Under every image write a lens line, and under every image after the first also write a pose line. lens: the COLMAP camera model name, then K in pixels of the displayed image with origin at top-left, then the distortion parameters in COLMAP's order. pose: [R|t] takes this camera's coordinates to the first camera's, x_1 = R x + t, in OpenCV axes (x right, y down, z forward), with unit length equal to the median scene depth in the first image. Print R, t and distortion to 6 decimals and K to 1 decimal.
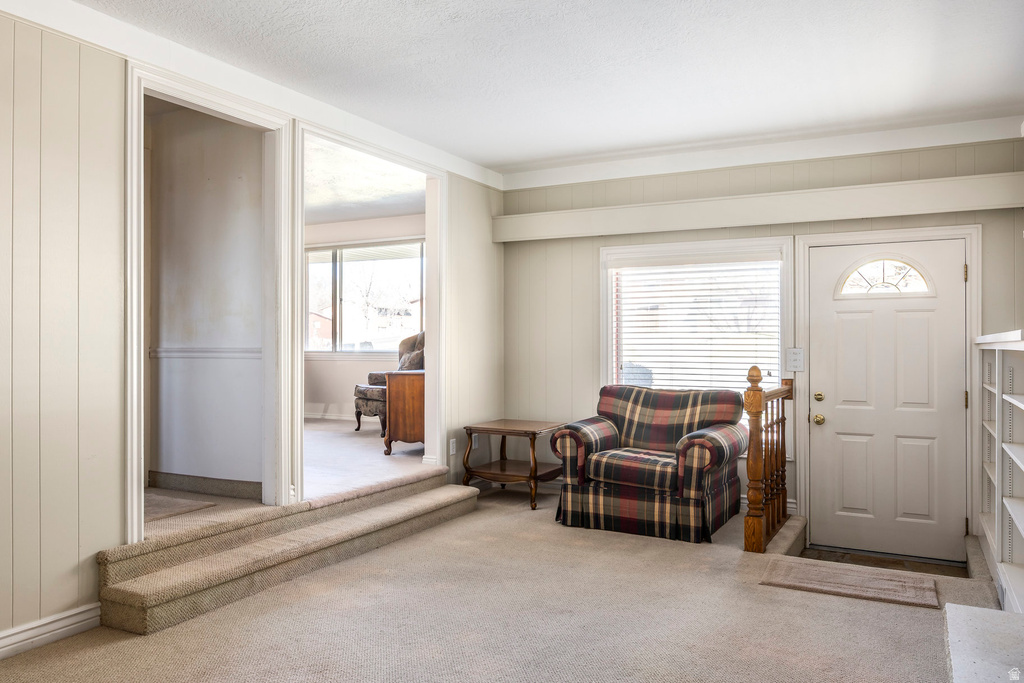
lens RADIAL K [[738.4, 0, 511.6], [0, 738.4, 338.4], [0, 0, 1]] dist [-0.002492, 0.003988]
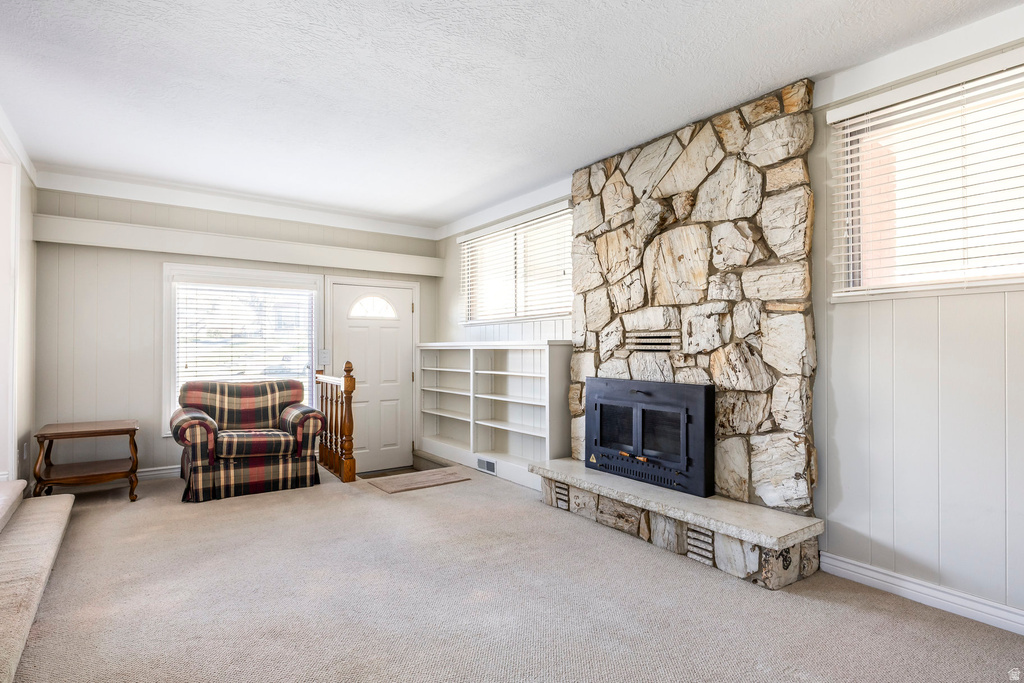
lens RADIAL K [[544.3, 0, 514.0], [0, 544.3, 340.0], [0, 0, 1]] dist [-0.006504, -0.001792]
pose [[0.442805, 0.009991, 0.896562, -0.482958], [-0.004878, 0.999950, -0.008735, 0.002084], [-0.896605, -0.000505, 0.442831, 0.173038]]
